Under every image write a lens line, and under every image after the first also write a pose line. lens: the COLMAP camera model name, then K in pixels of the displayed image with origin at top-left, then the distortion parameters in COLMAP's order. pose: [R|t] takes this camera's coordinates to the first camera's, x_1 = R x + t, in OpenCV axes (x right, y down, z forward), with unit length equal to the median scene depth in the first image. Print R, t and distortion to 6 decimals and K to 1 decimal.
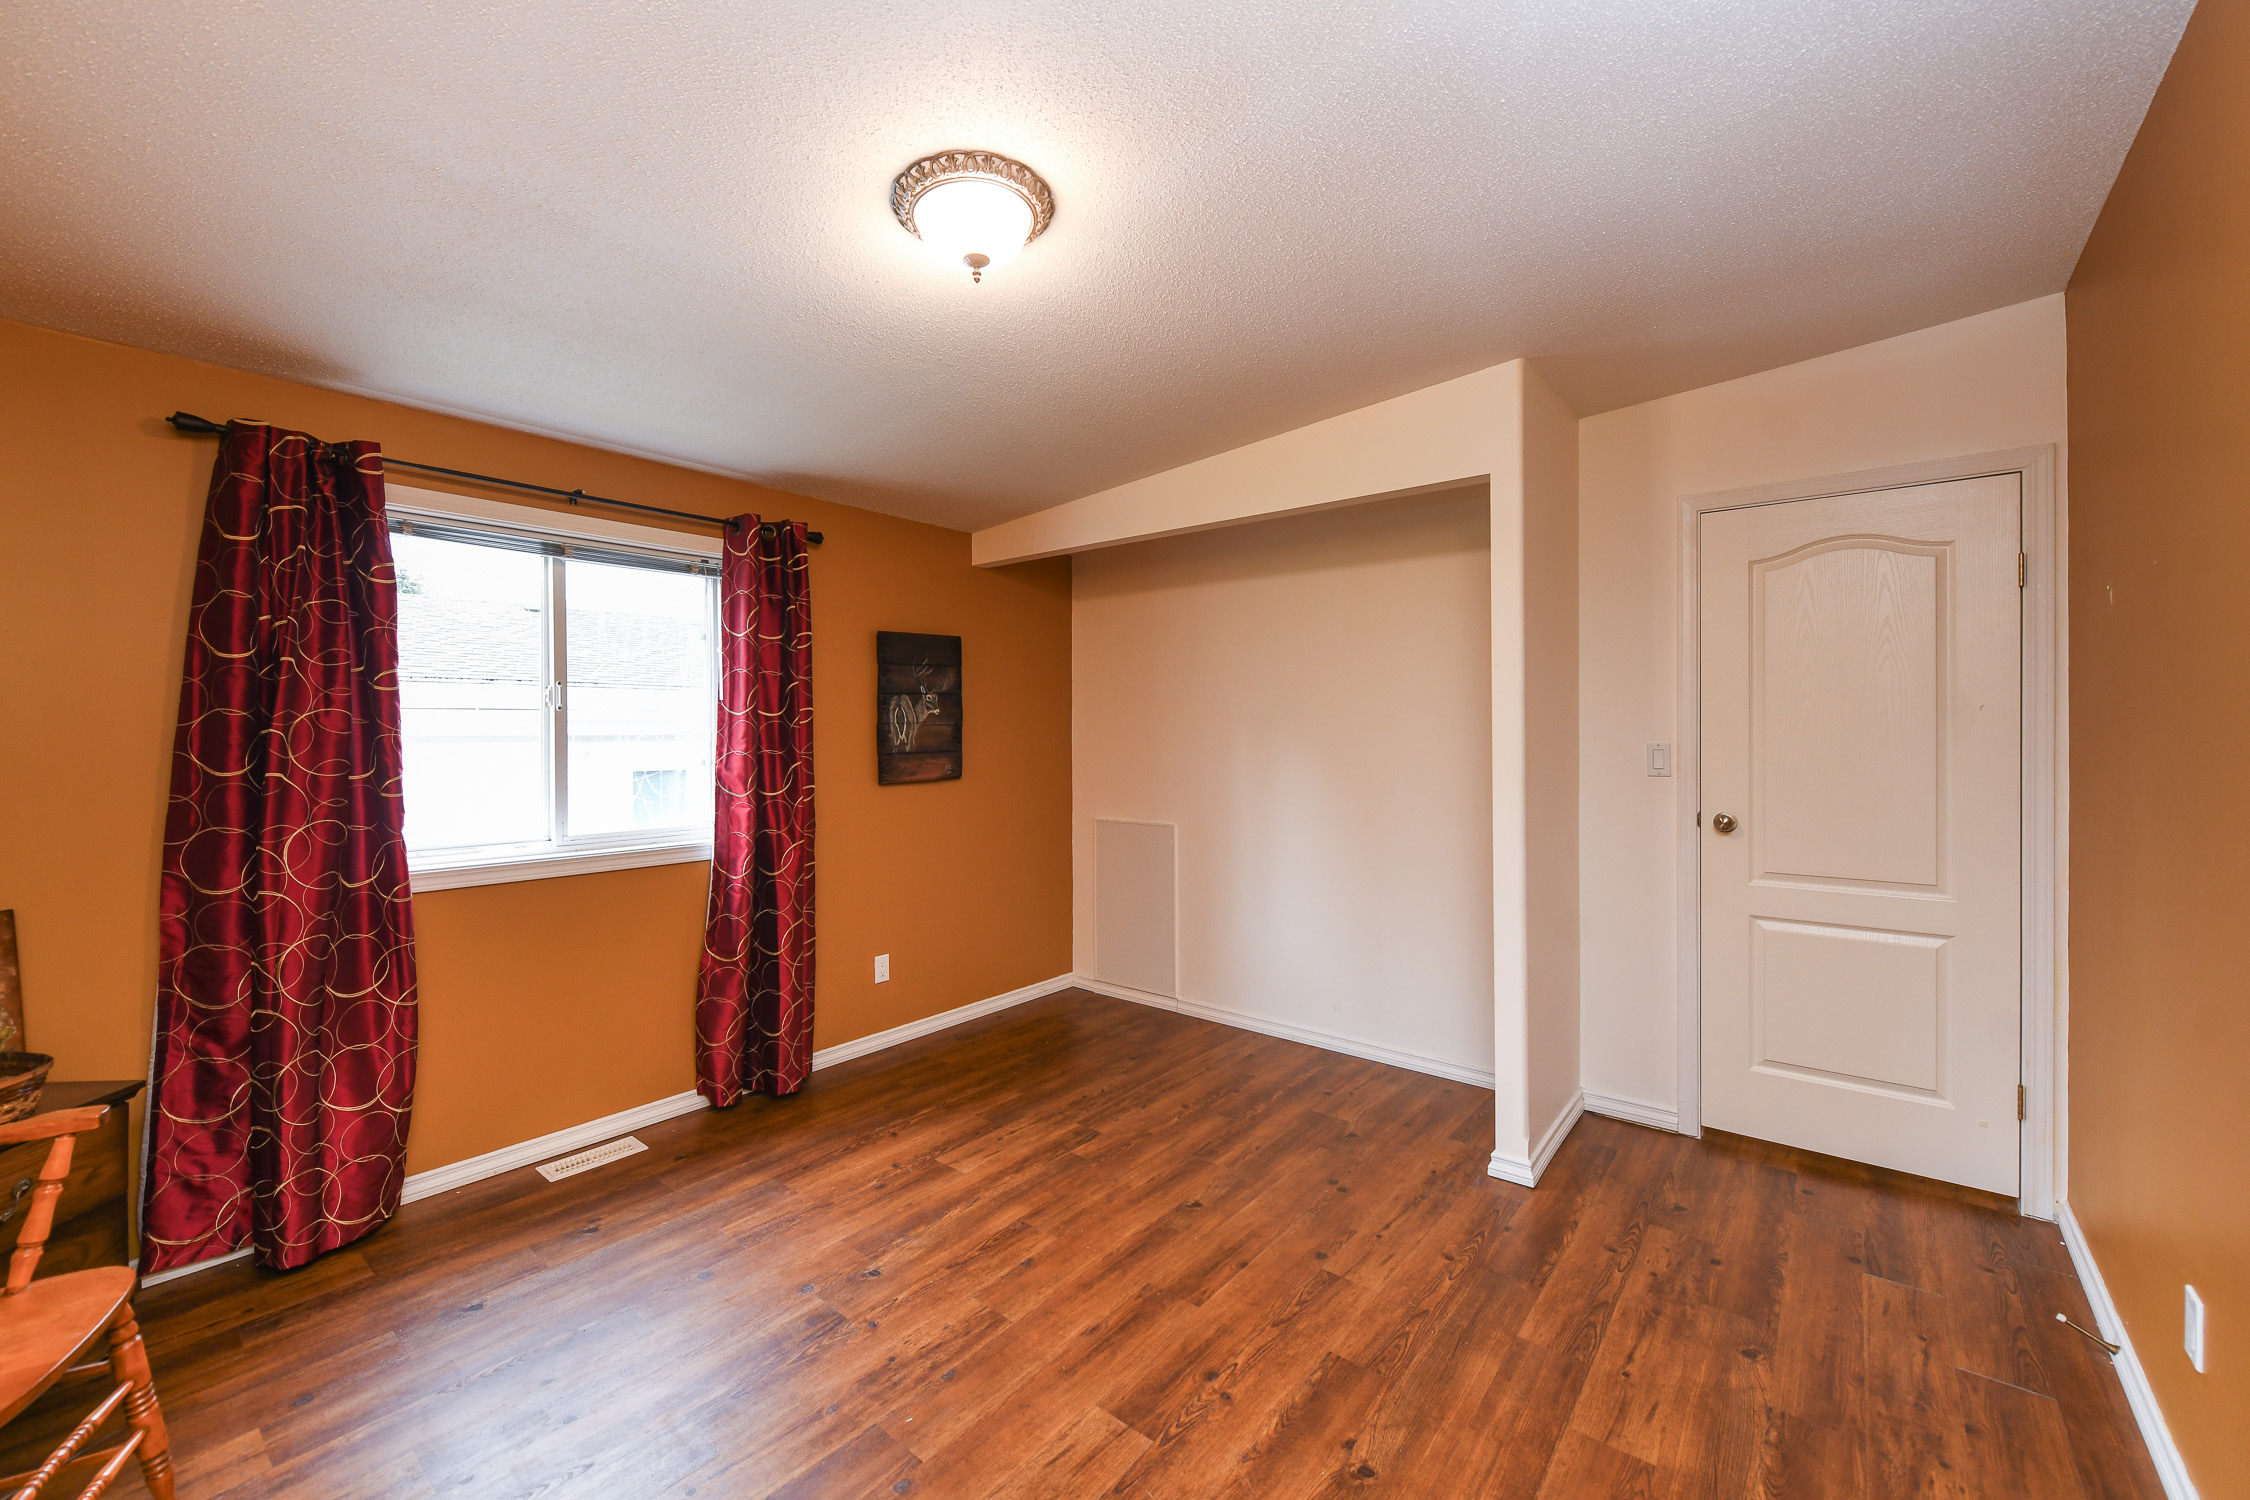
lens RADIAL K [[917.4, 0, 1118.2], [0, 917.4, 736.8], [0, 0, 1]] dist [-0.002538, -0.001808]
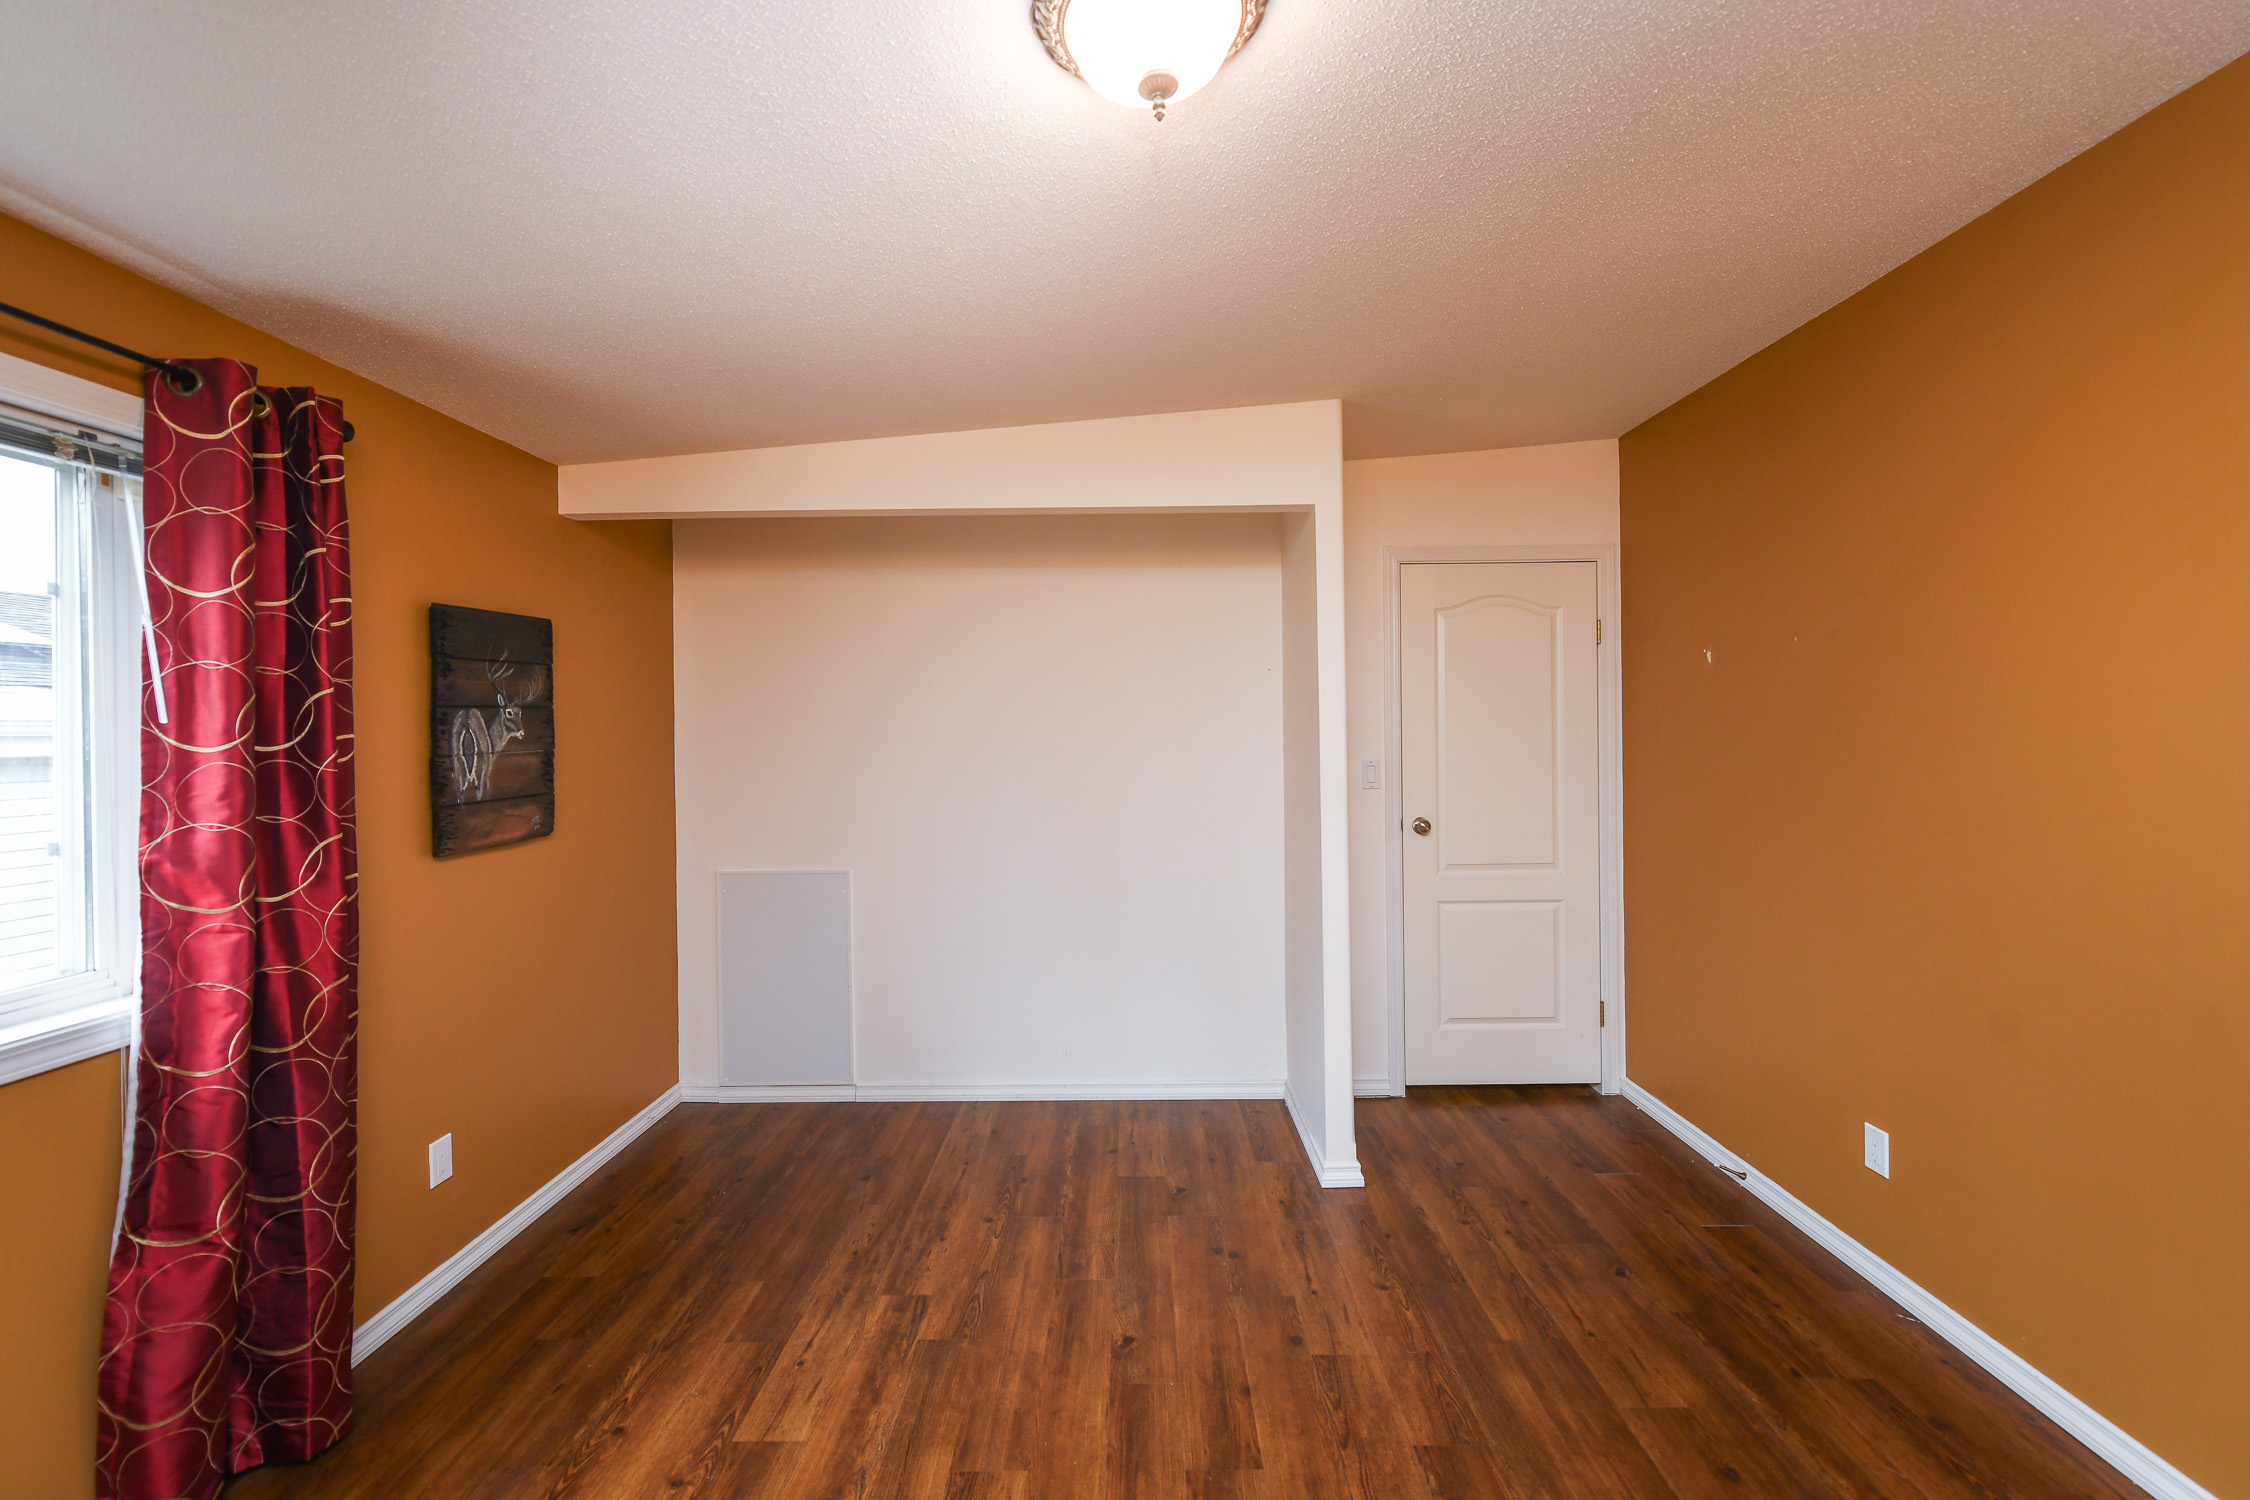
lens RADIAL K [[917.4, 0, 1135.3], [0, 917.4, 734.6], [0, 0, 1]] dist [-0.002538, -0.001808]
pose [[0.769723, -0.010611, 0.638290, -0.340783], [0.013218, 0.999912, 0.000682, -0.027180], [-0.638241, 0.007912, 0.769796, 0.284453]]
